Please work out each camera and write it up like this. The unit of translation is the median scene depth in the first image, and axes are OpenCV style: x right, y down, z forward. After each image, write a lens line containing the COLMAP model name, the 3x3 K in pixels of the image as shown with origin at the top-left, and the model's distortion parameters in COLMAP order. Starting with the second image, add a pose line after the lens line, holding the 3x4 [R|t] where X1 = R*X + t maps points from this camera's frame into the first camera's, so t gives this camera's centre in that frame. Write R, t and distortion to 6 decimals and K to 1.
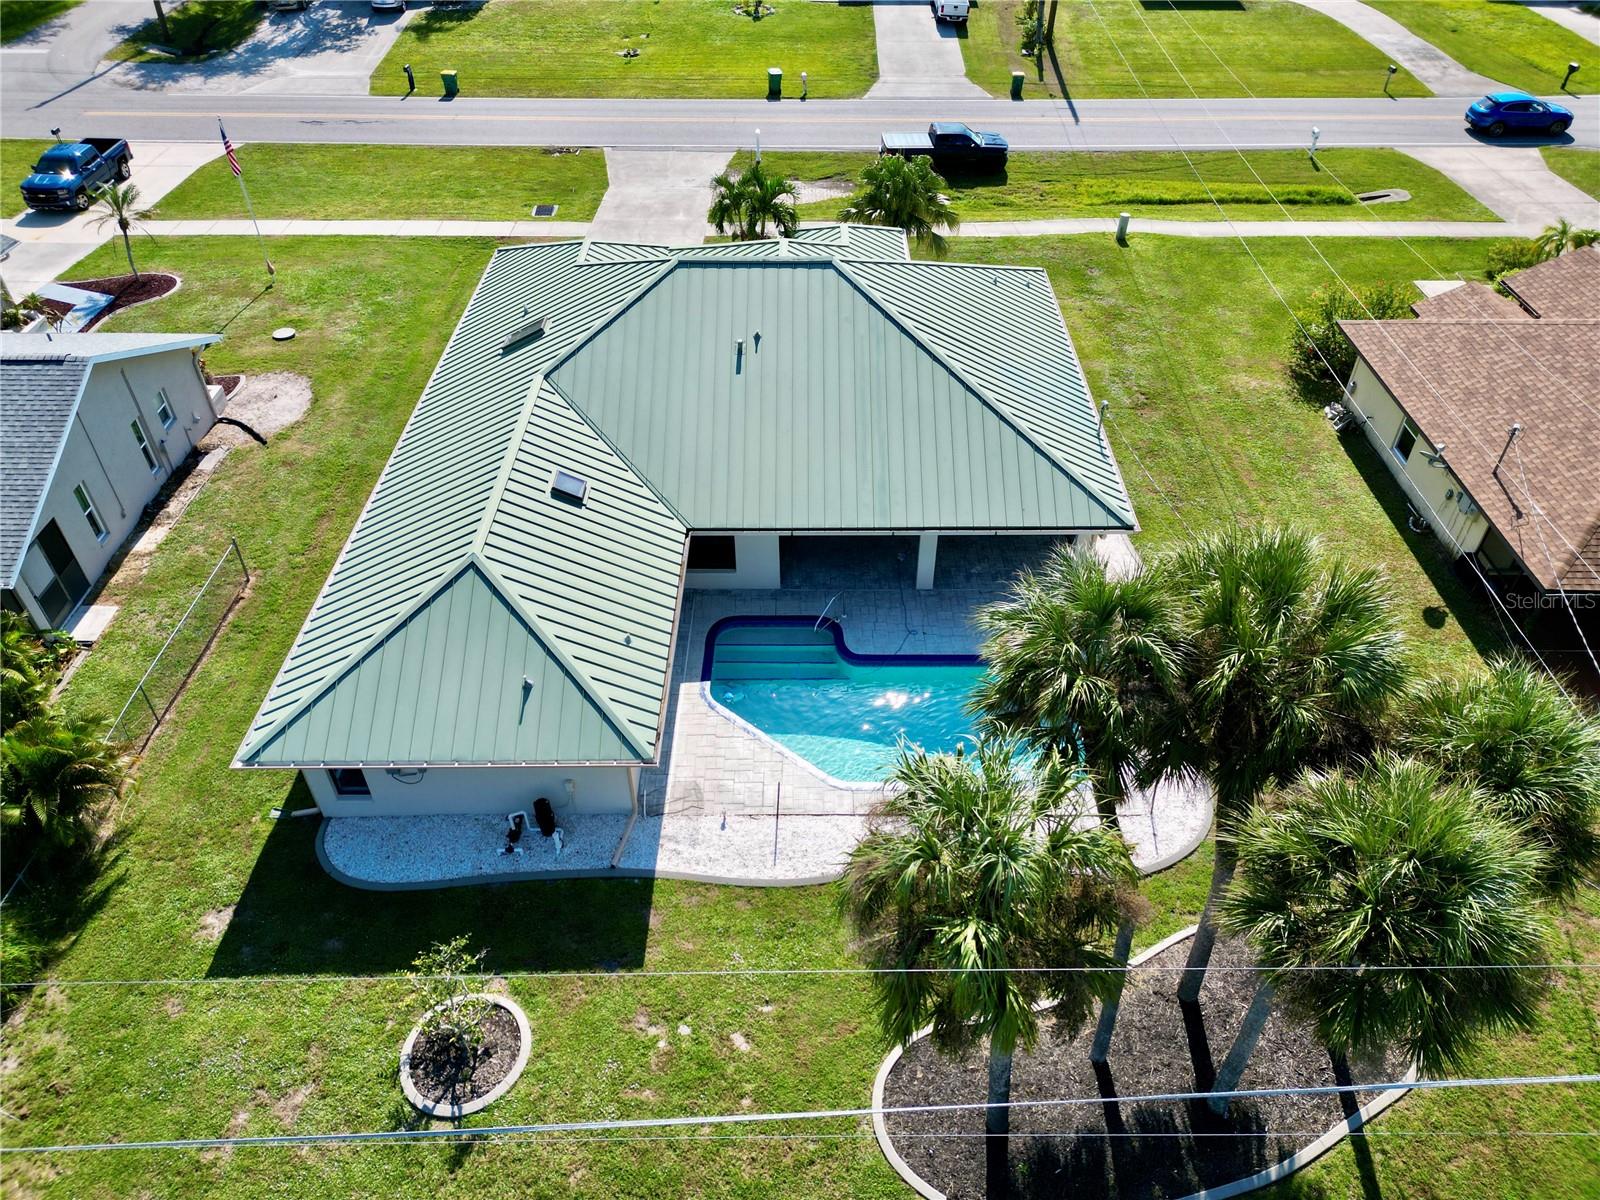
lens RADIAL K [[1121.3, 0, 800.0], [0, 1121.3, 600.0], [0, 0, 1]] dist [-0.001900, -0.001029]
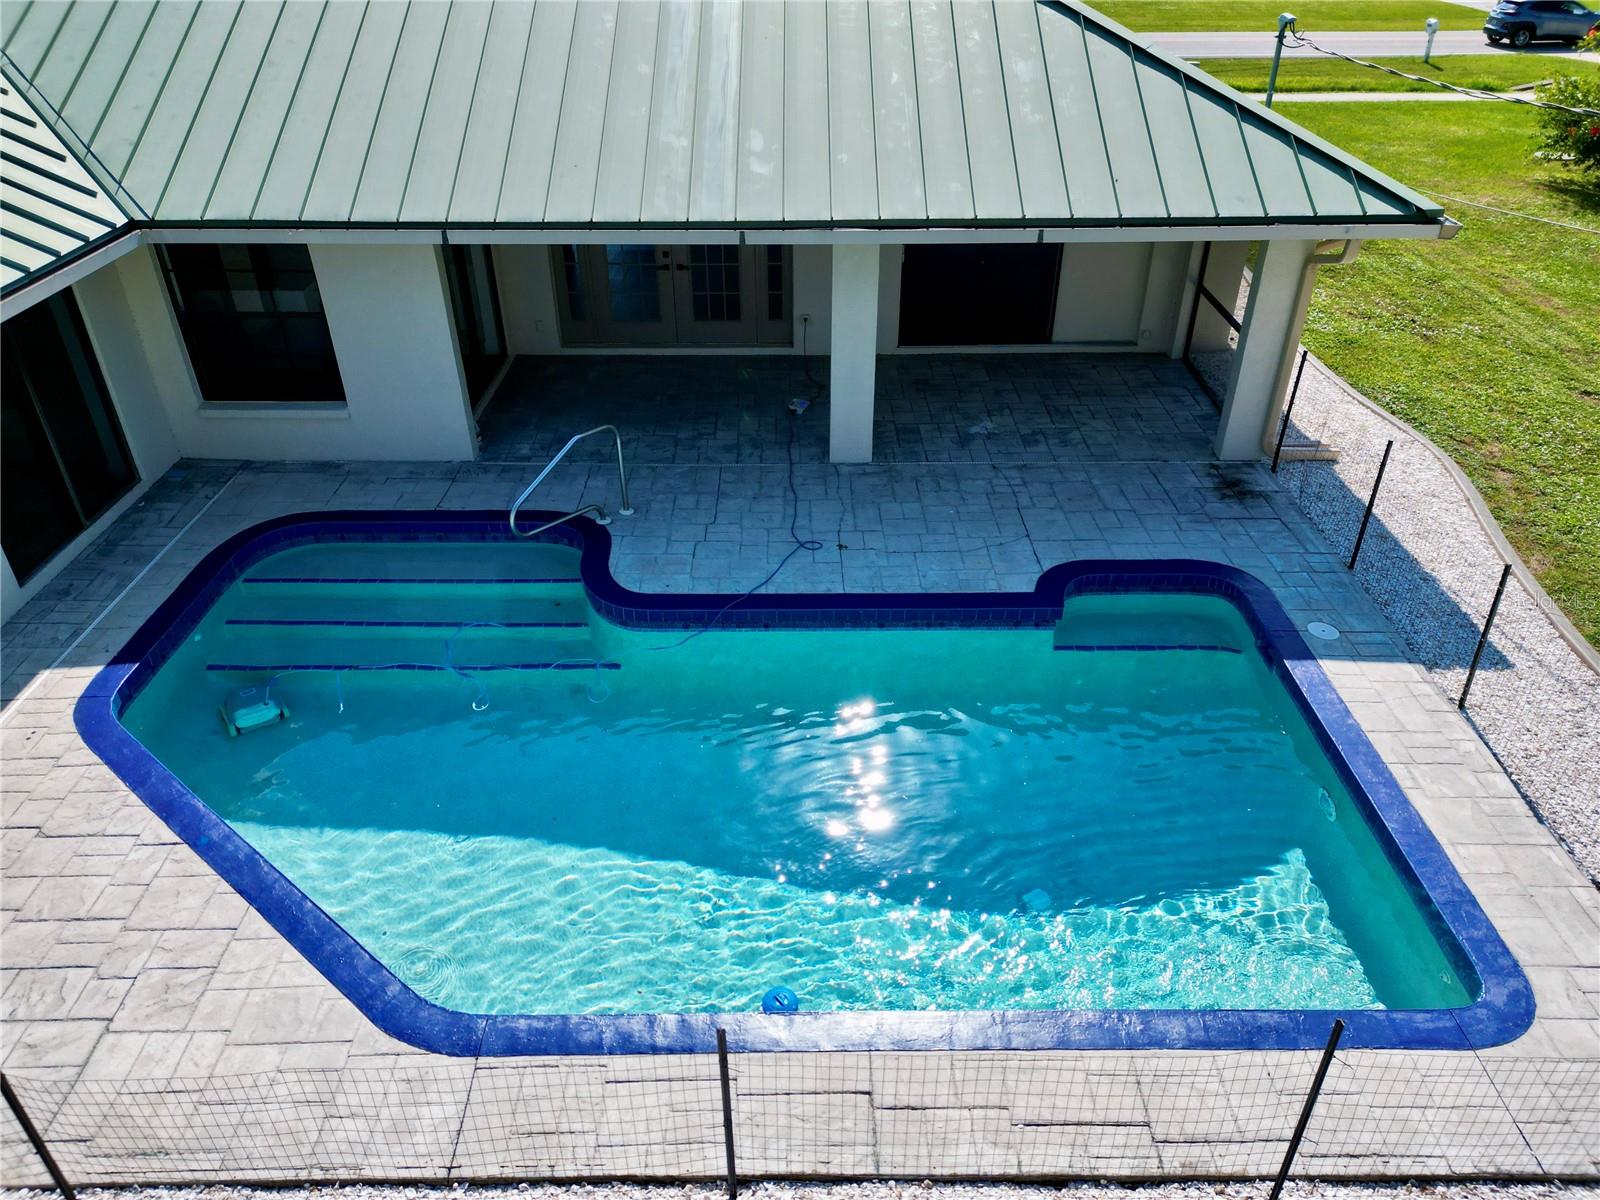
lens RADIAL K [[1121.3, 0, 800.0], [0, 1121.3, 600.0], [0, 0, 1]] dist [-0.001900, -0.001029]
pose [[0.999982, -0.003170, 0.005140, 0.095854], [0.003822, 0.991194, -0.132363, 0.092938], [-0.004675, 0.132380, 0.991188, 0.654112]]
